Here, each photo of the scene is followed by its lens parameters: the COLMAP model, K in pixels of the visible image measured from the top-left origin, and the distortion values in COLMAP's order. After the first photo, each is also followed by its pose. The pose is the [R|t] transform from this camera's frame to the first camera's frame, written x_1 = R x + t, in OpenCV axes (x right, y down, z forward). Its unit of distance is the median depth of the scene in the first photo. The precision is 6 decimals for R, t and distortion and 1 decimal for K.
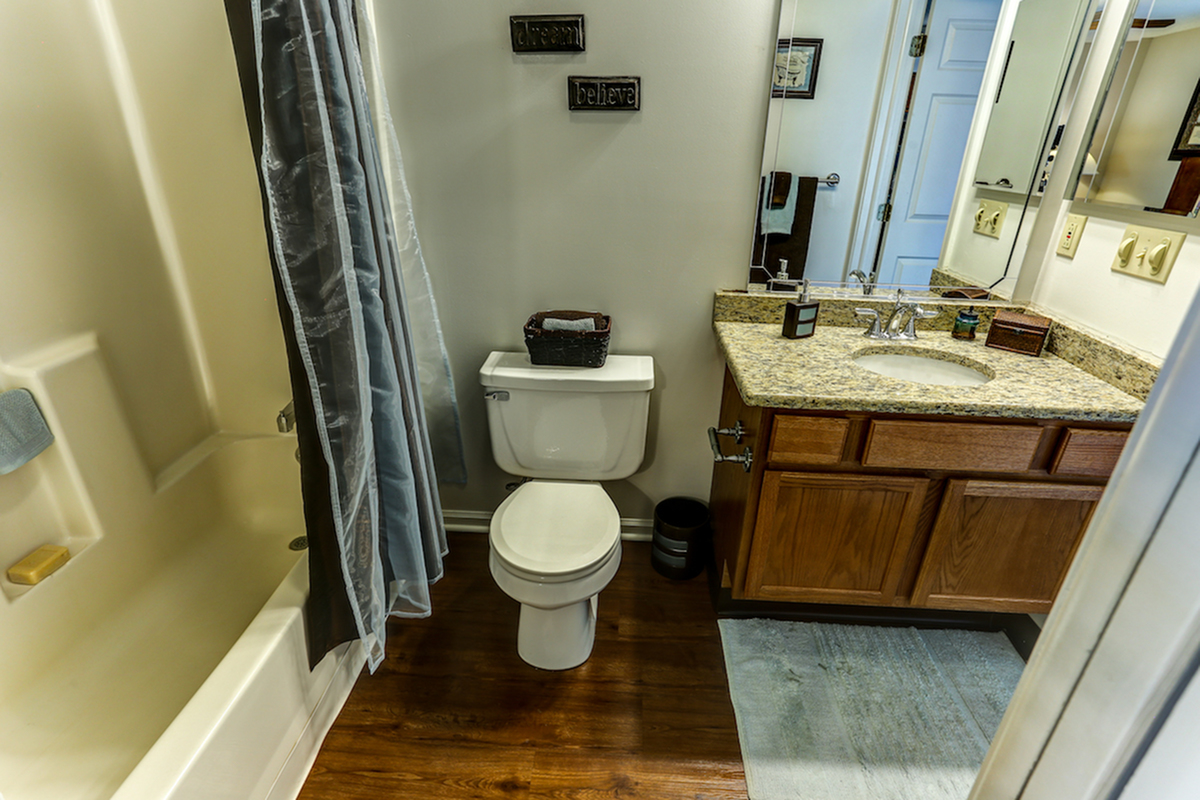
lens RADIAL K [[584.4, 0, 600.0], [0, 584.4, 400.0], [0, 0, 1]] dist [-0.045241, 0.025704]
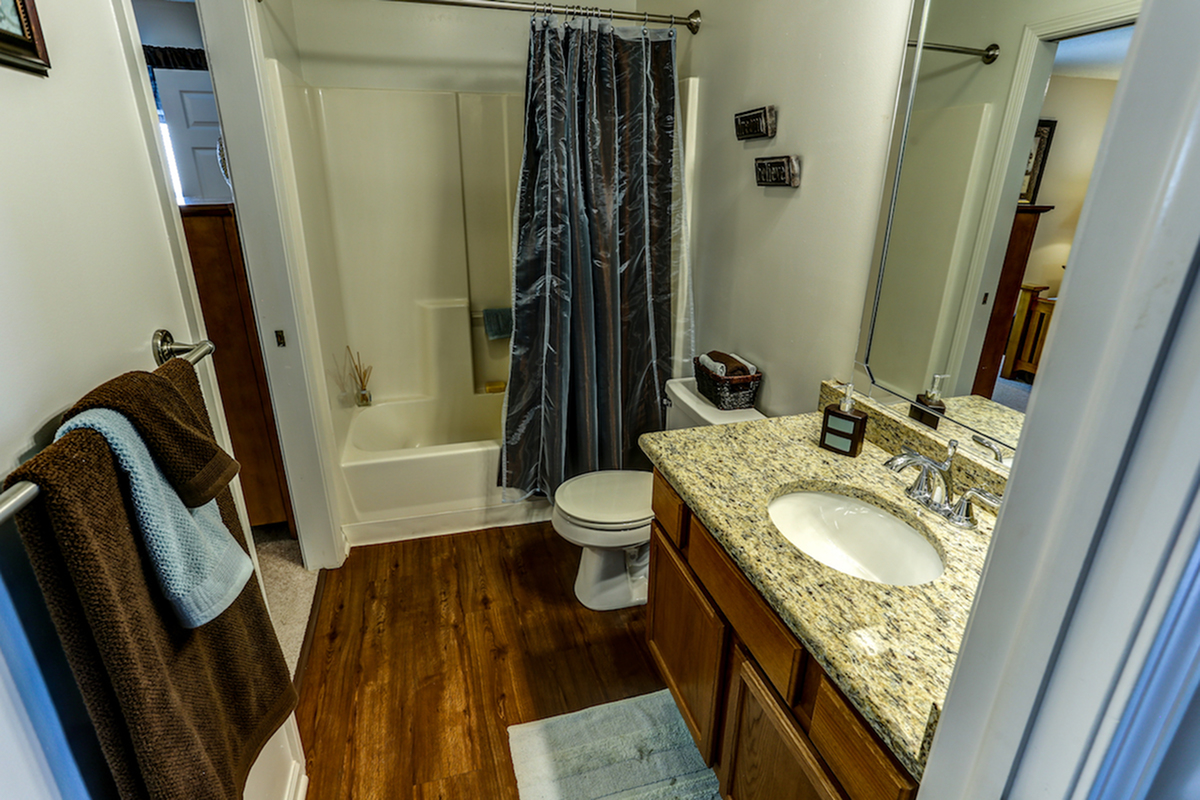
lens RADIAL K [[582.4, 0, 600.0], [0, 582.4, 400.0], [0, 0, 1]] dist [0.000109, 0.000026]
pose [[0.343283, 0.325017, -0.881204, 1.017835], [-0.394788, 0.901243, 0.178615, -0.205278], [0.852232, 0.286573, 0.437694, 0.356186]]
